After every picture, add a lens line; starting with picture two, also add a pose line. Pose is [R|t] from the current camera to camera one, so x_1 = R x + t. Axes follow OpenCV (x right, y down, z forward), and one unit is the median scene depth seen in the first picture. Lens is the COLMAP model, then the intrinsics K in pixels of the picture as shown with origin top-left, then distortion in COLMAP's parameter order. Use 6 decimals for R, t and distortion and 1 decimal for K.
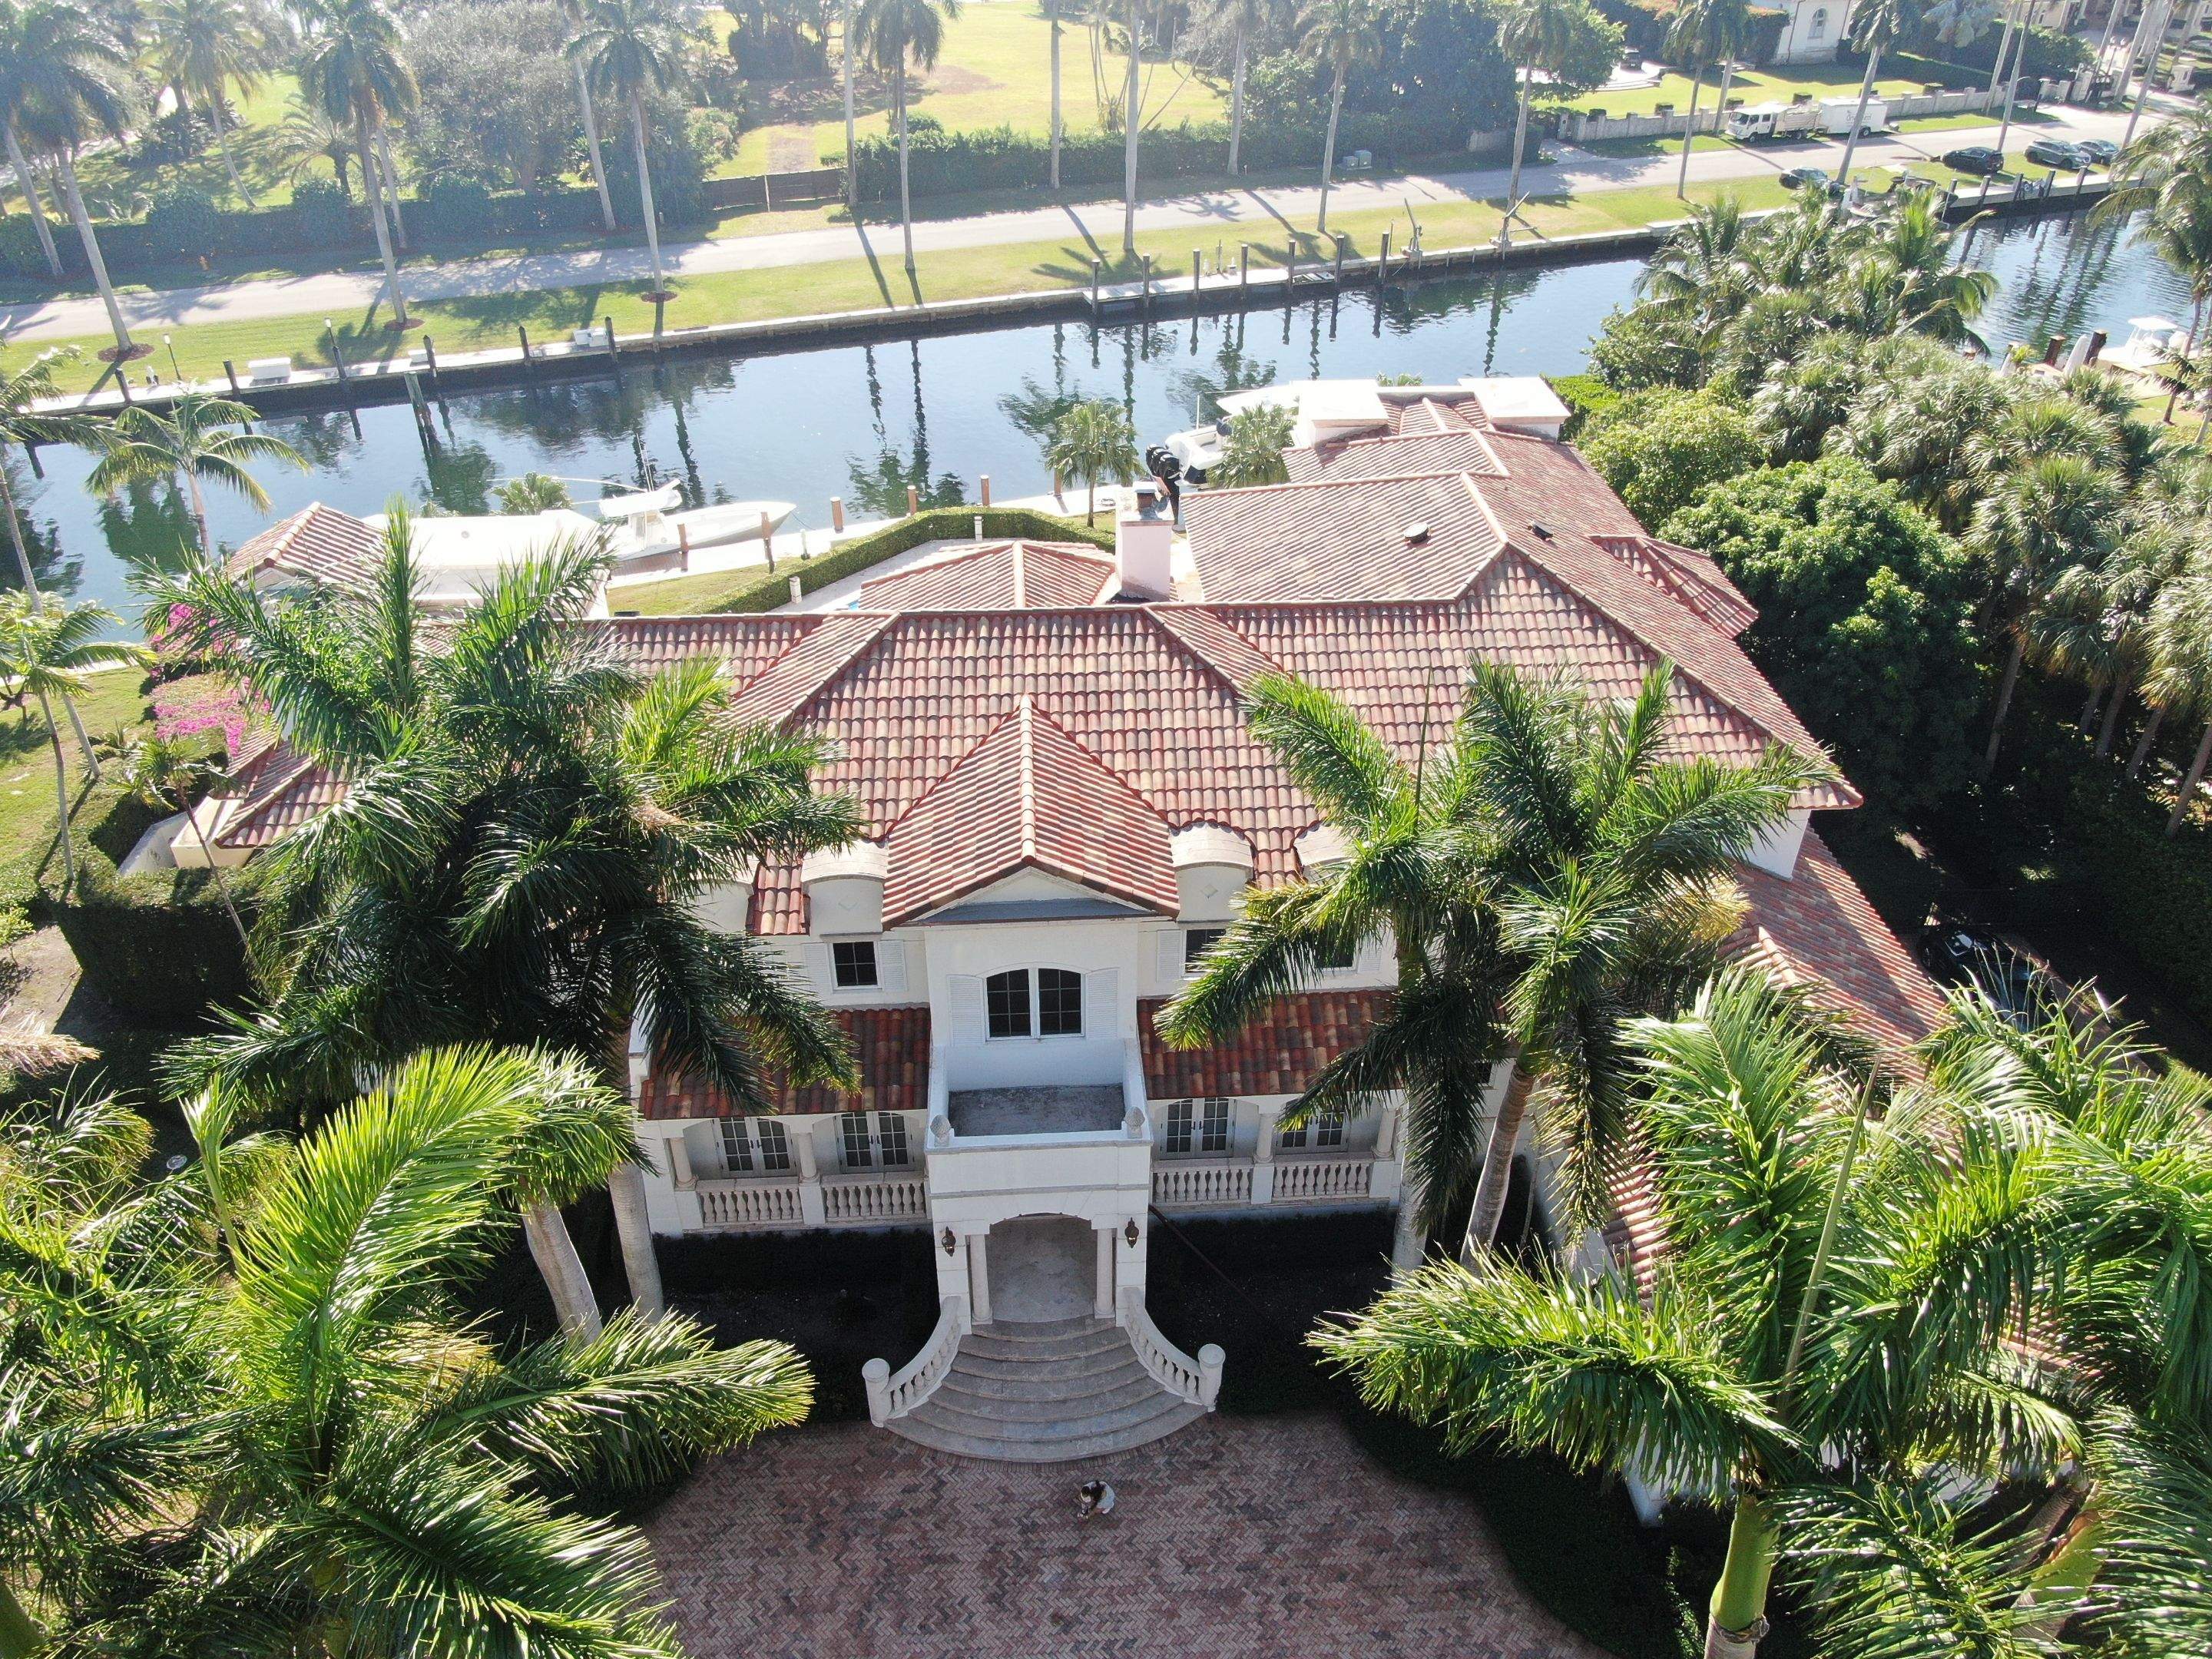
lens RADIAL K [[1586.4, 0, 1105.3], [0, 1586.4, 831.1], [0, 0, 1]] dist [-0.021837, 0.010450]
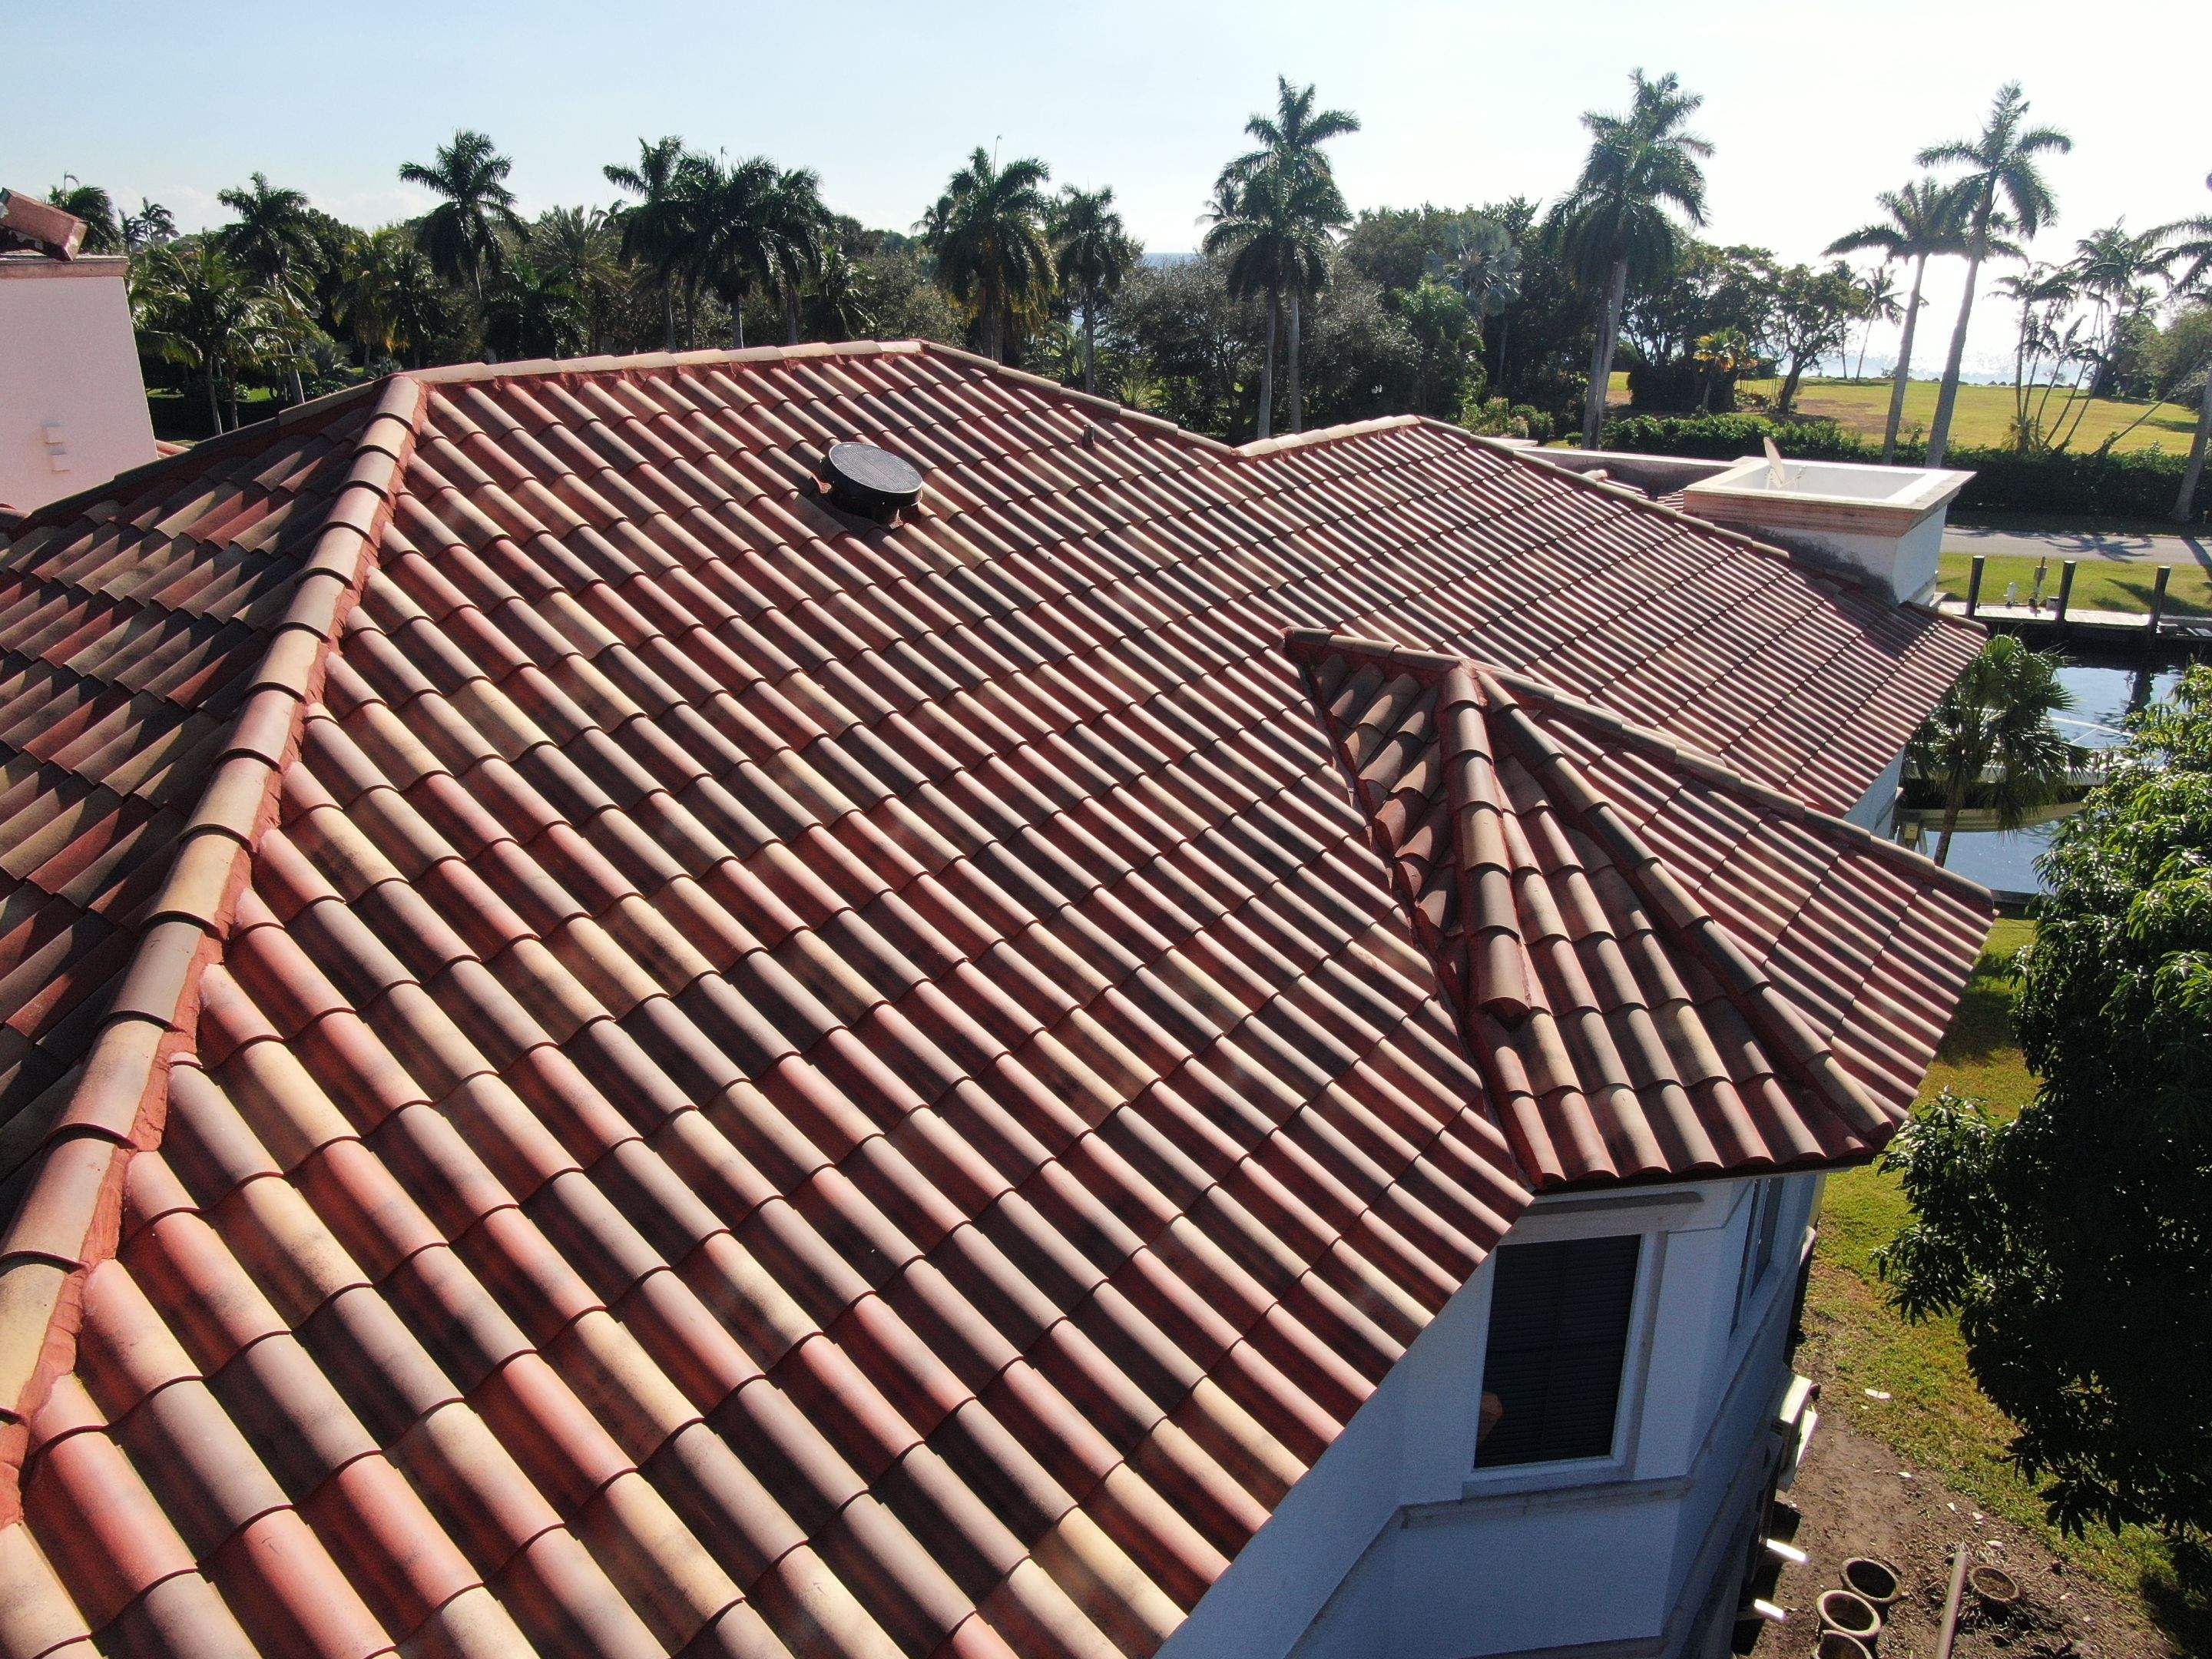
lens RADIAL K [[1586.4, 0, 1105.8], [0, 1586.4, 835.3], [0, 0, 1]] dist [-0.021837, 0.010450]
pose [[0.777507, 0.214762, -0.591067, 0.408648], [-0.356900, 0.924547, -0.133546, -0.104111], [0.517789, 0.314785, 0.795490, 0.738242]]
